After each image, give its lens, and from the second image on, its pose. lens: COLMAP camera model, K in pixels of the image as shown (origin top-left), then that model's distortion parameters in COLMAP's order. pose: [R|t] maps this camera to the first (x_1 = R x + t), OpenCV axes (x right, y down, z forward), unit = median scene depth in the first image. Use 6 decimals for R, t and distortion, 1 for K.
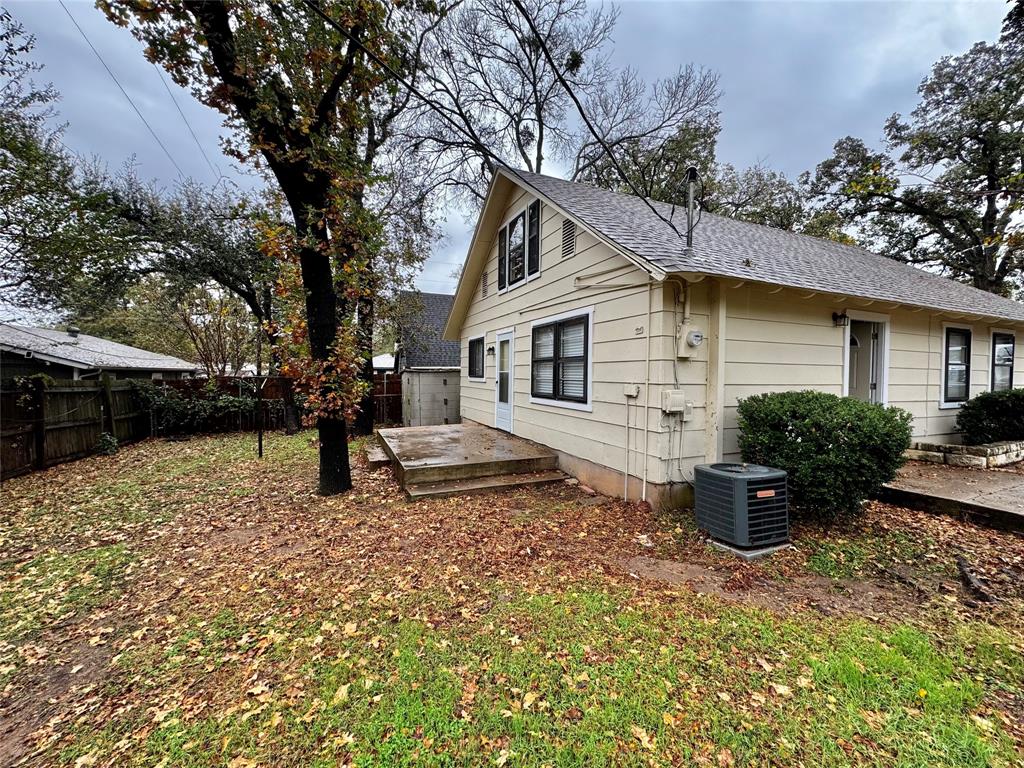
lens RADIAL K [[408.2, 0, 511.6], [0, 408.2, 383.8], [0, 0, 1]] dist [-0.001824, -0.000255]
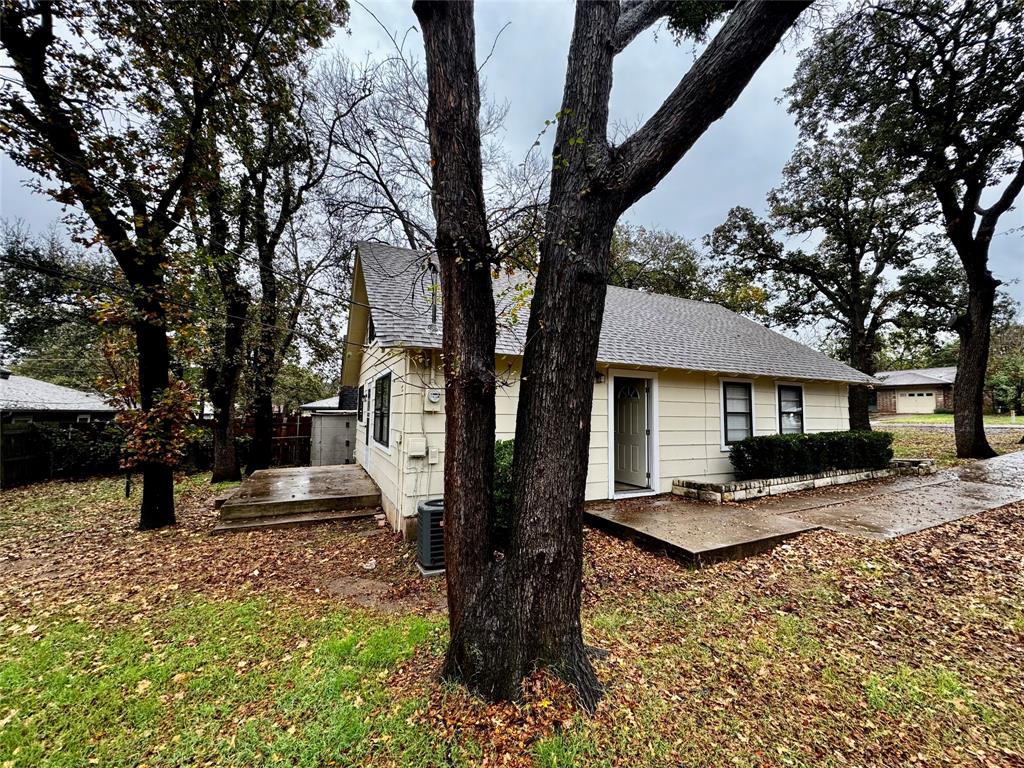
lens RADIAL K [[408.2, 0, 513.1], [0, 408.2, 384.0], [0, 0, 1]] dist [-0.001824, -0.000255]
pose [[0.999286, 0.004303, 0.037530, 0.549270], [-0.000808, 0.995698, -0.092650, -0.028211], [-0.037767, 0.092553, 0.994991, -0.210048]]
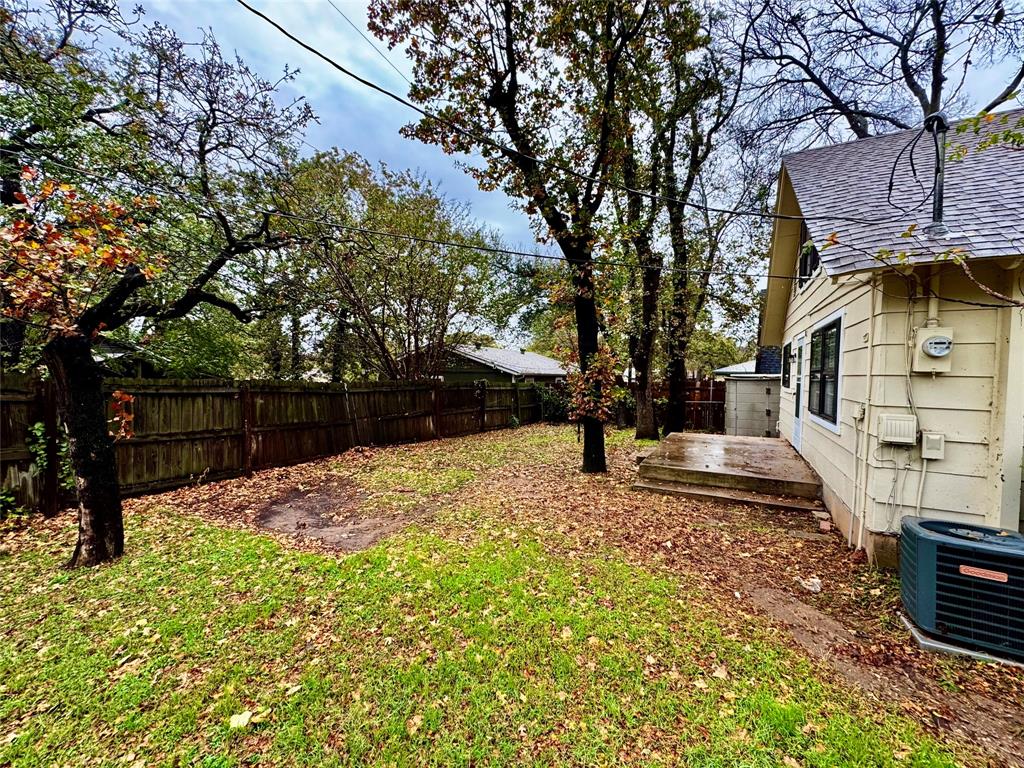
lens RADIAL K [[408.2, 0, 511.0], [0, 408.2, 384.7], [0, 0, 1]] dist [-0.001824, -0.000255]
pose [[0.619452, 0.023570, -0.784680, 0.470729], [-0.028372, 0.999568, 0.007626, -0.023040], [0.784521, 0.017539, 0.619854, -0.041773]]
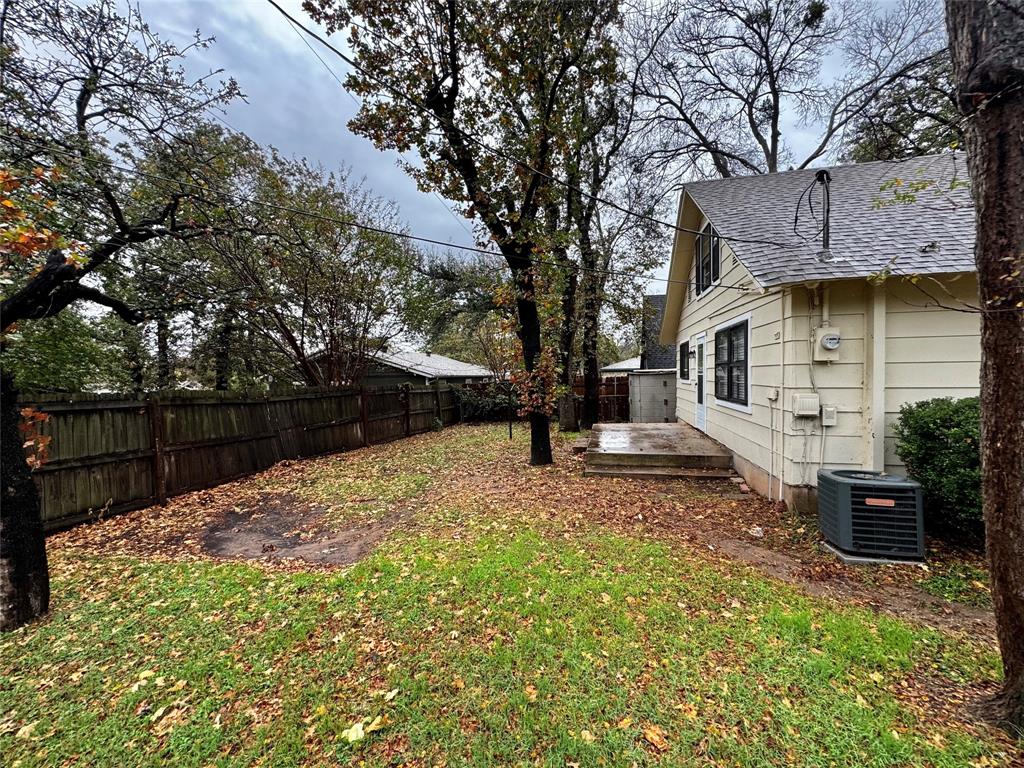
lens RADIAL K [[408.2, 0, 511.0], [0, 408.2, 384.3], [0, 0, 1]] dist [-0.001824, -0.000255]
pose [[0.802125, -0.008162, -0.597100, 0.356518], [0.009659, 0.999953, -0.000693, -0.012989], [0.597078, -0.005211, 0.802166, -0.211336]]
